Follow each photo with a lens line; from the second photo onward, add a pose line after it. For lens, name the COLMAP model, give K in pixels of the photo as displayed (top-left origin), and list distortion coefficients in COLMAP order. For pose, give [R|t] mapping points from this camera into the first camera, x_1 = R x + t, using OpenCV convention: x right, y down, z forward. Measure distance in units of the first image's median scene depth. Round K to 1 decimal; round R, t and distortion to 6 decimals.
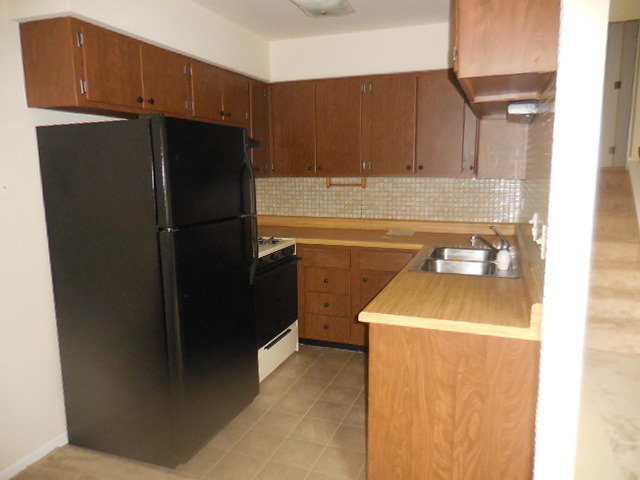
lens RADIAL K [[482.0, 0, 320.0], [0, 482.0, 239.2], [0, 0, 1]] dist [-0.010852, 0.003531]
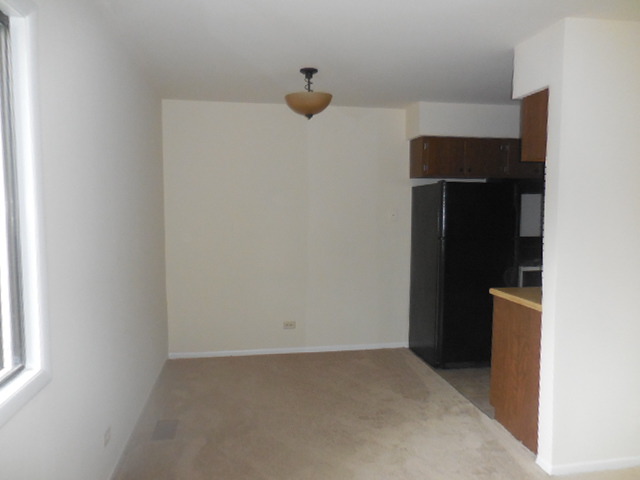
lens RADIAL K [[482.0, 0, 320.3], [0, 482.0, 240.4], [0, 0, 1]] dist [-0.010852, 0.003531]
pose [[0.507335, 0.070698, -0.858844, 1.026823], [-0.138358, 0.990382, -0.000205, 0.049904], [0.850569, 0.118932, 0.512238, -0.381972]]
